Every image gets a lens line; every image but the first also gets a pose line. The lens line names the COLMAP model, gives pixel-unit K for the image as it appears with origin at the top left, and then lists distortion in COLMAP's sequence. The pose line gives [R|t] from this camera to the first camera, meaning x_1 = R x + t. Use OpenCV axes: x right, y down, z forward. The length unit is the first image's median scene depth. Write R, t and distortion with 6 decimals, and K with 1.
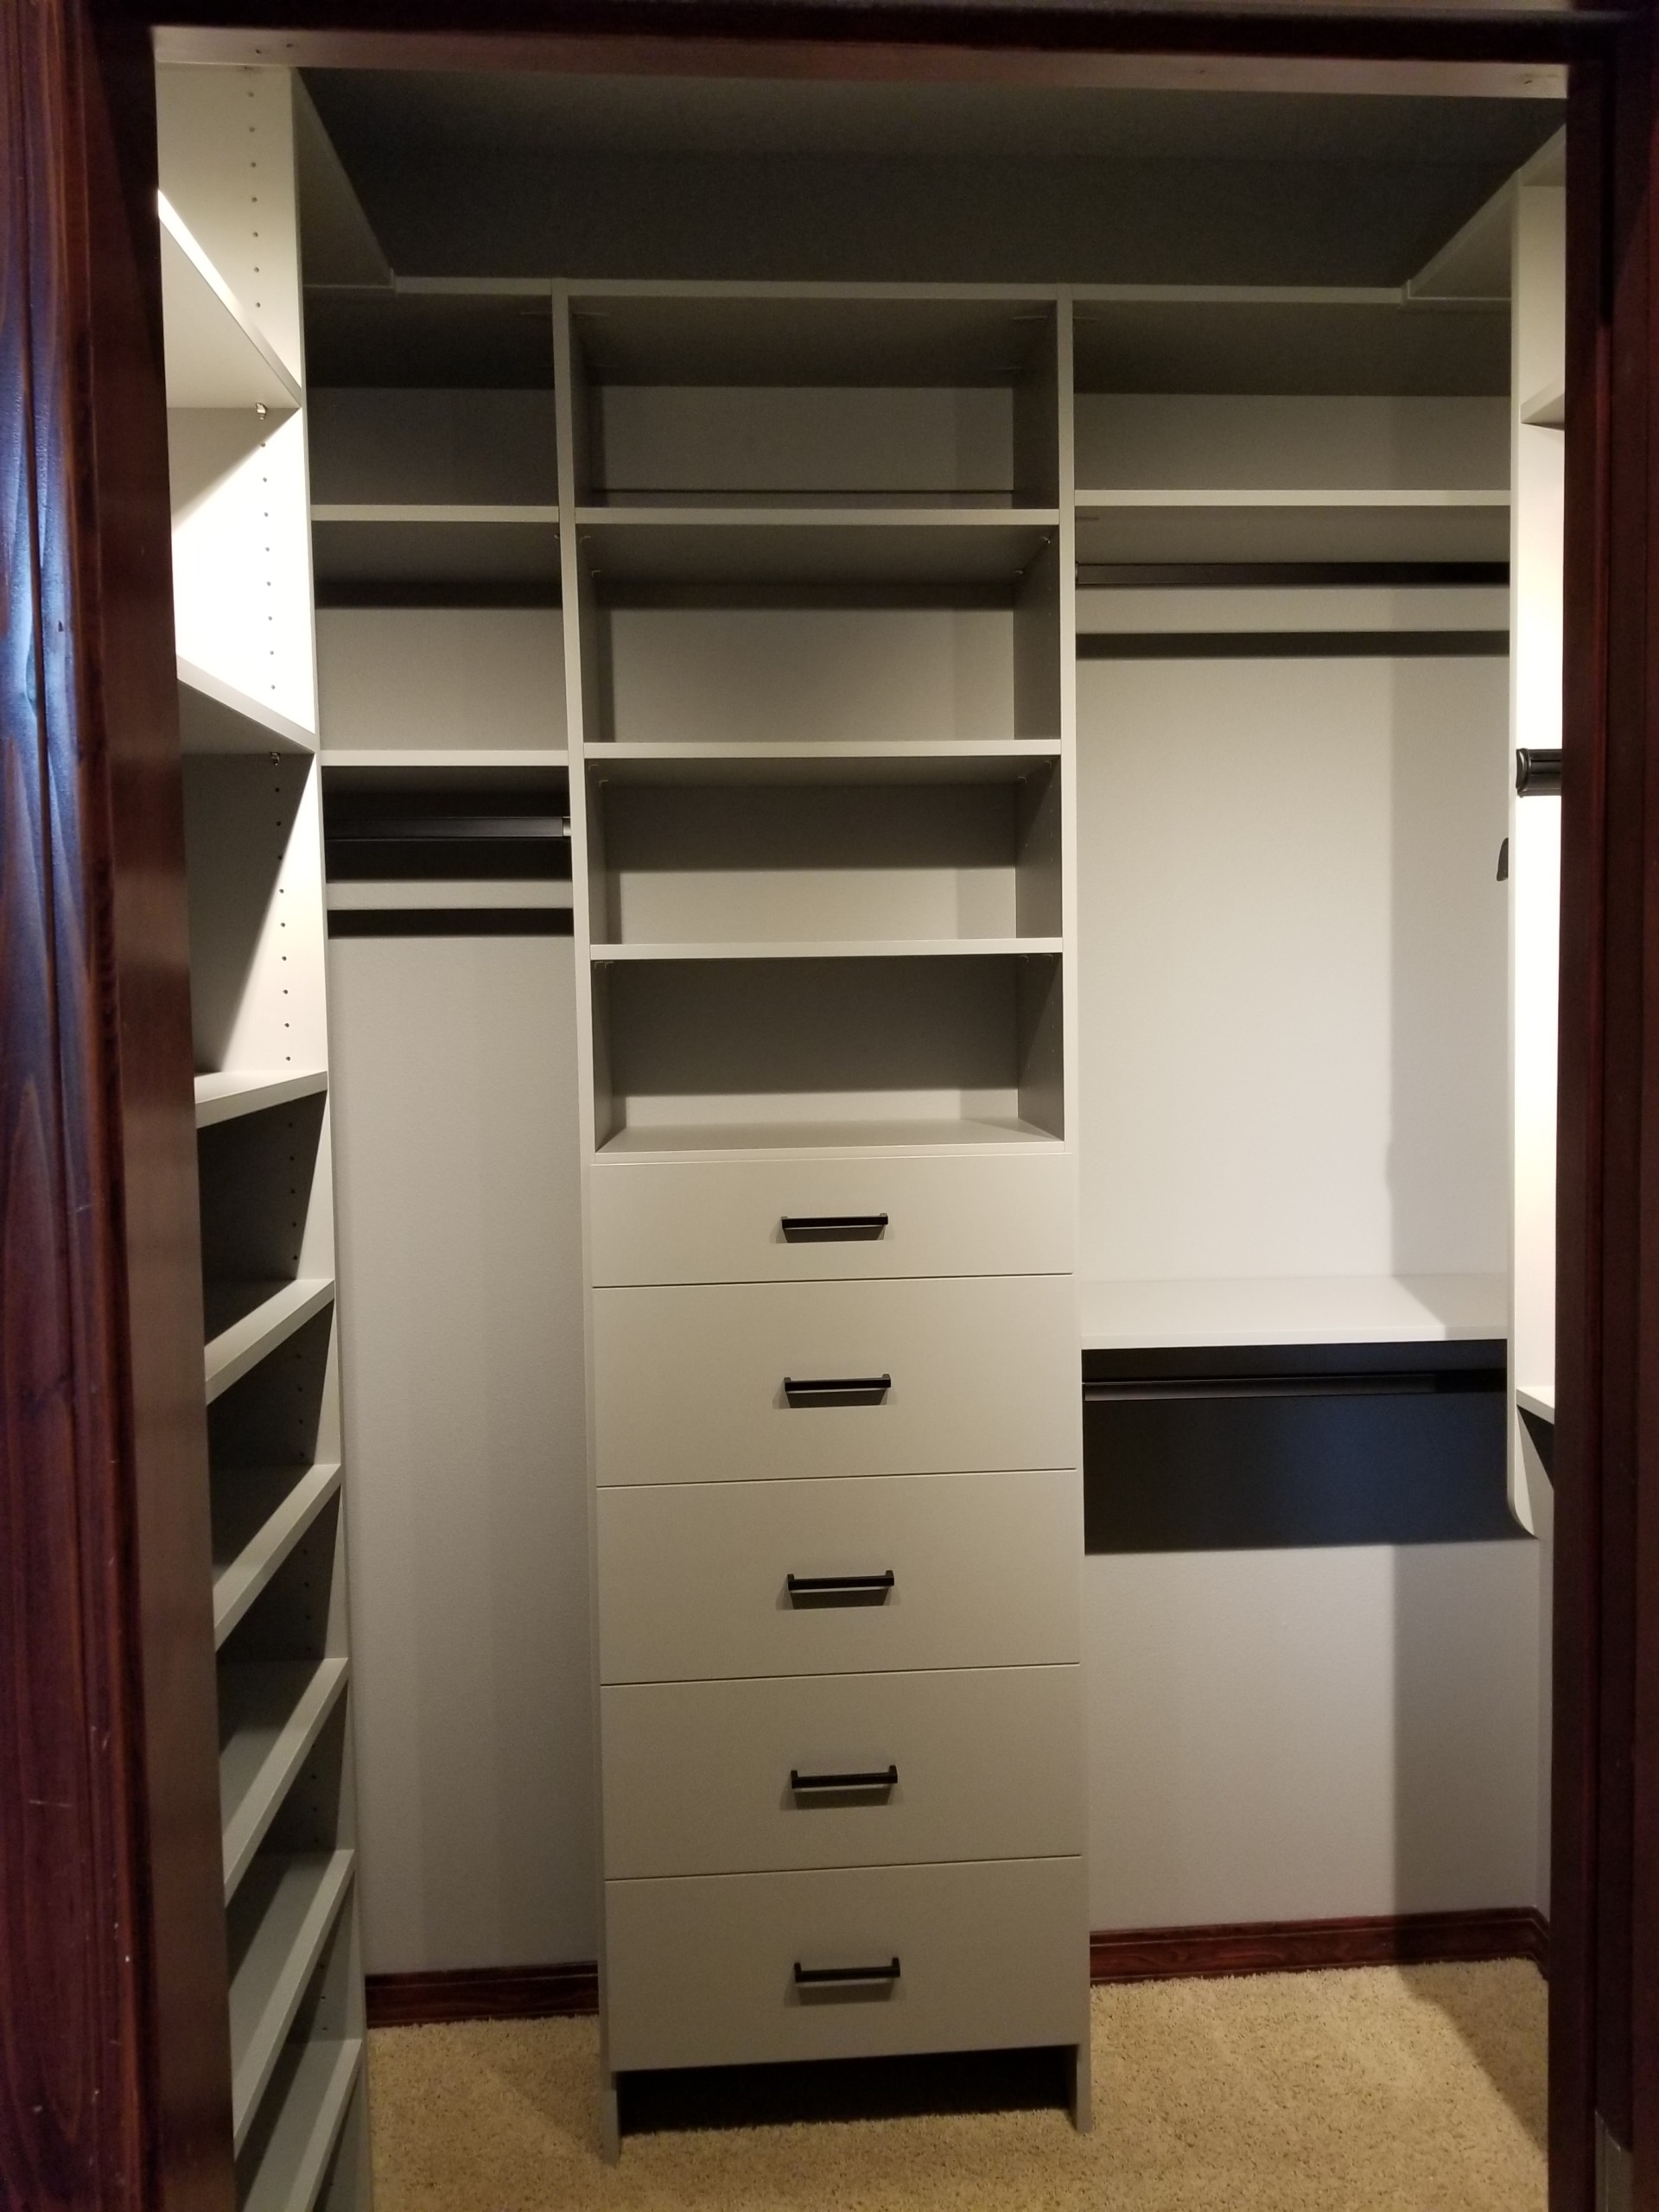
lens RADIAL K [[1737.9, 0, 829.5], [0, 1737.9, 1106.0], [0, 0, 1]] dist [0.011426, -0.002857]
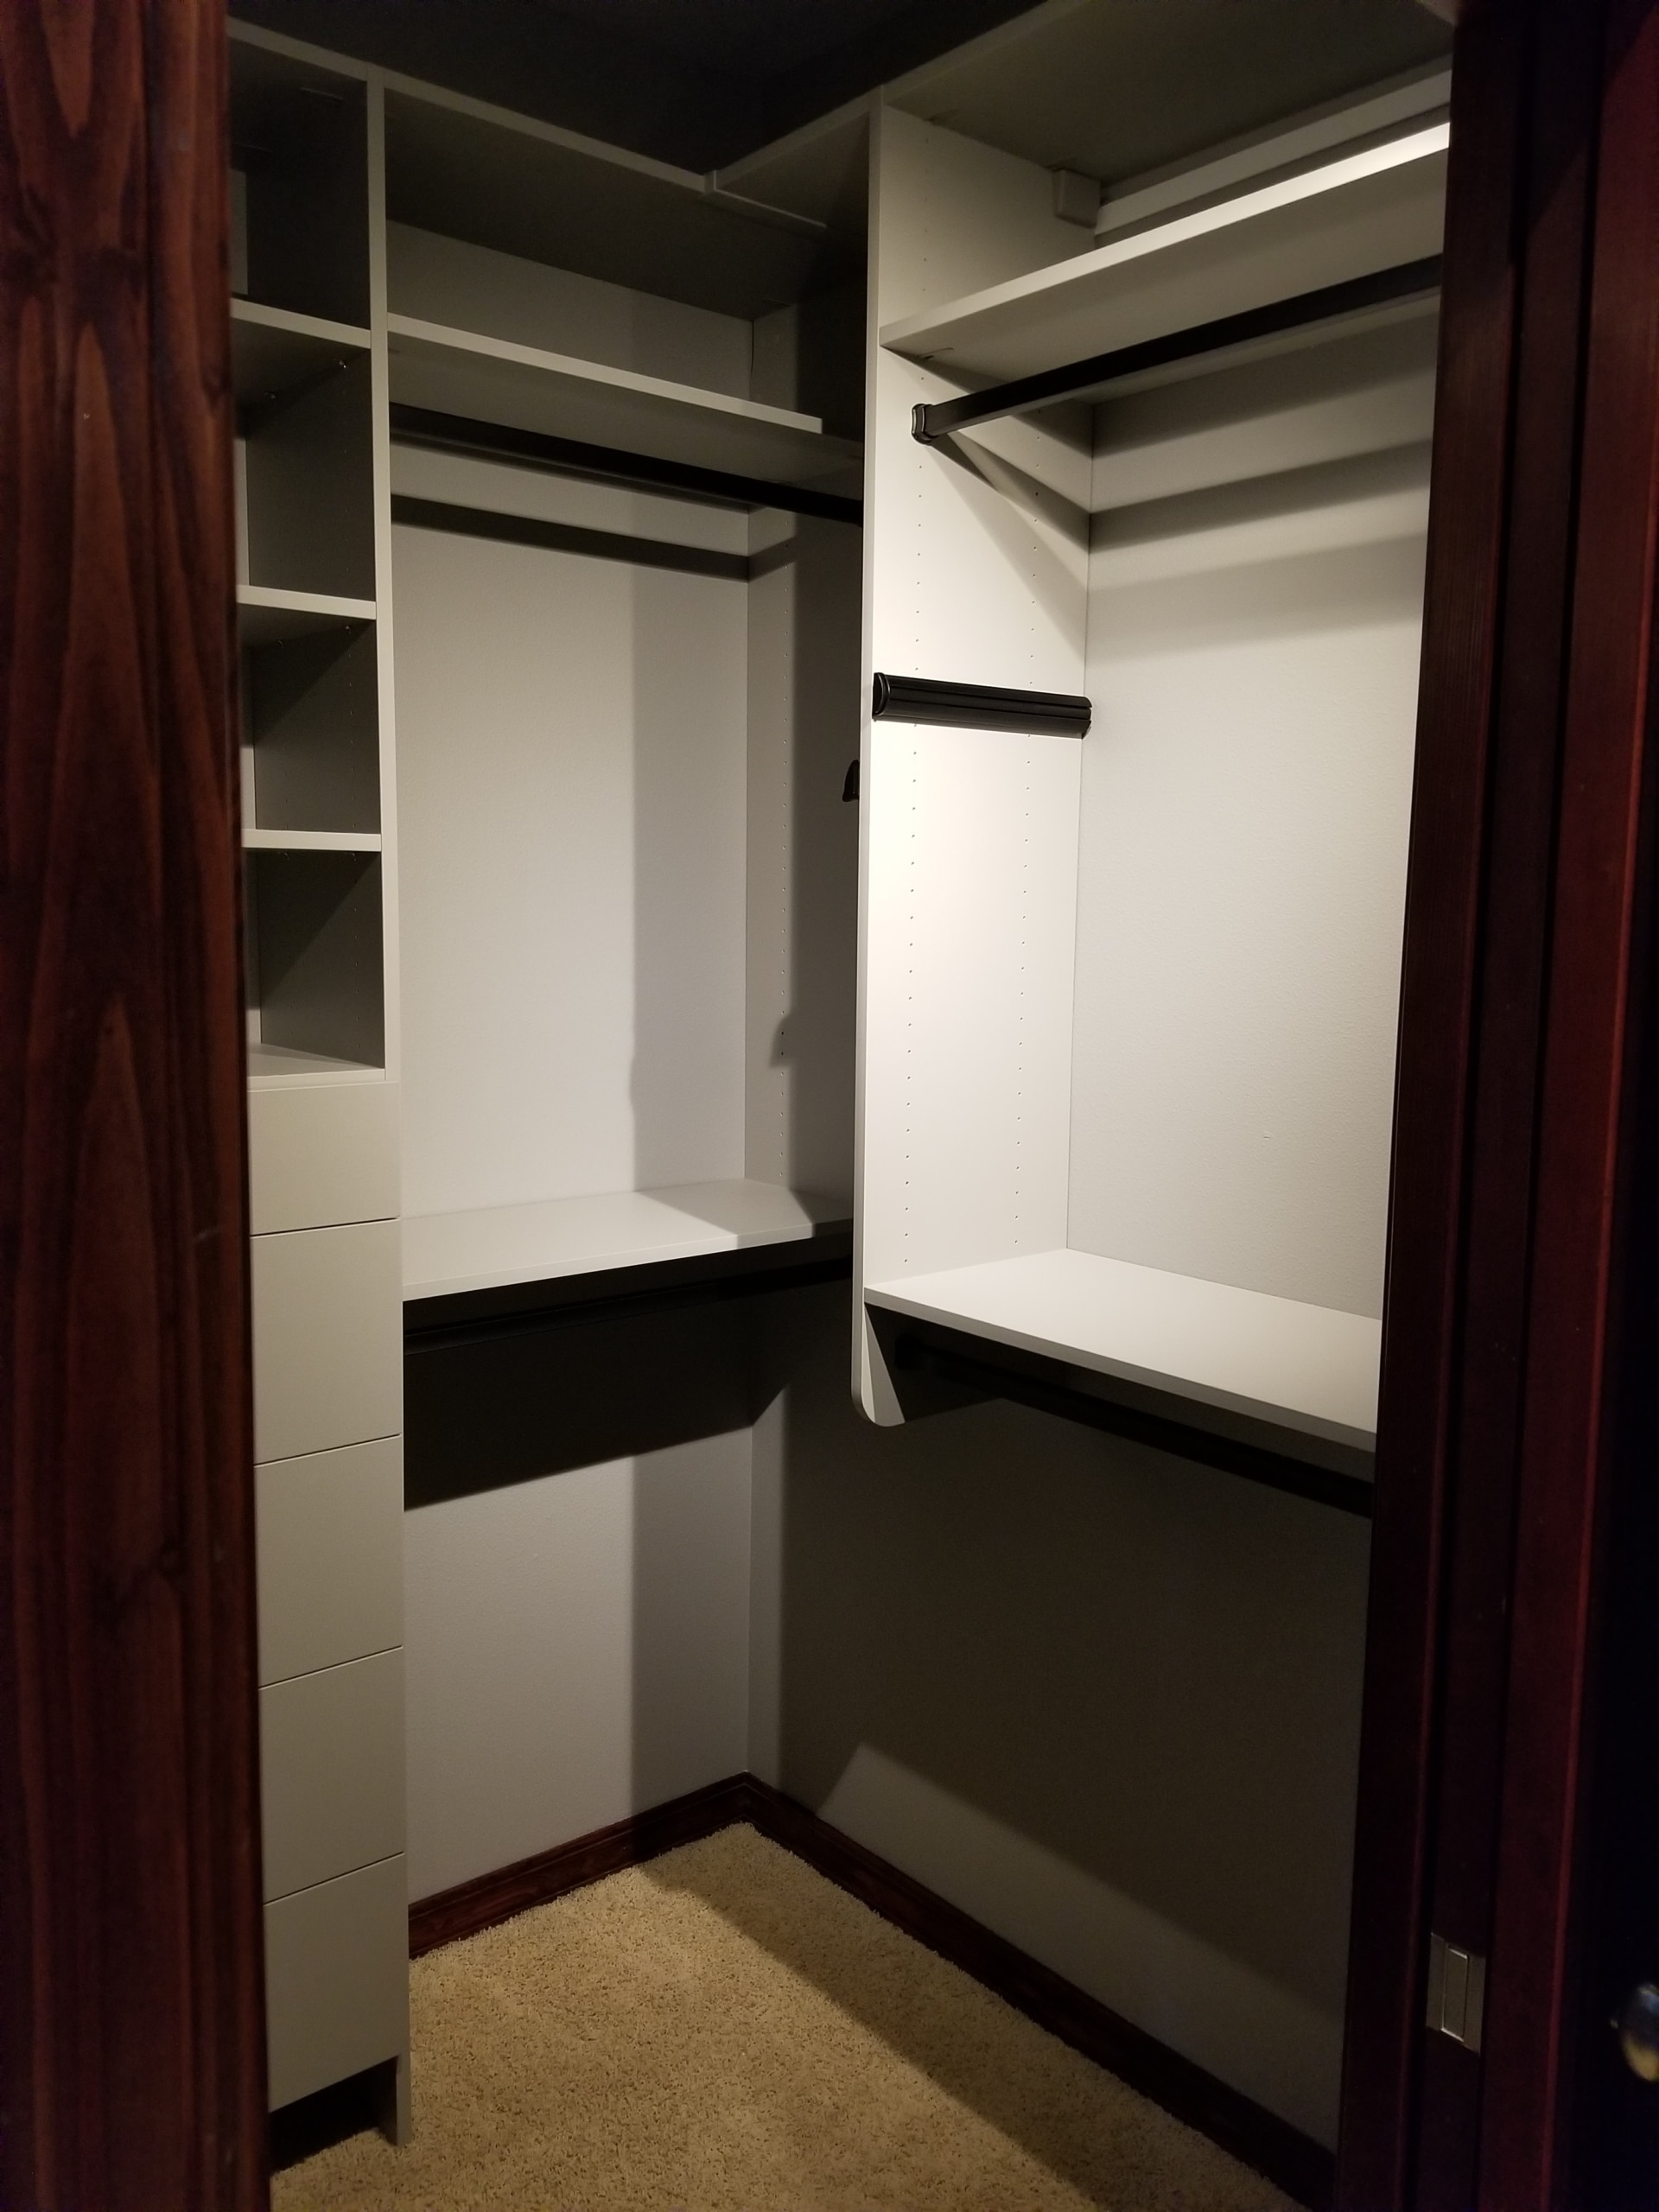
lens RADIAL K [[1731.8, 0, 829.5], [0, 1731.8, 1106.0], [0, 0, 1]] dist [0.059858, -0.091703]
pose [[0.804650, -0.041678, 0.592284, -0.212676], [0.013319, 0.998549, 0.052172, -0.002763], [-0.593600, -0.034091, 0.804038, 0.158014]]
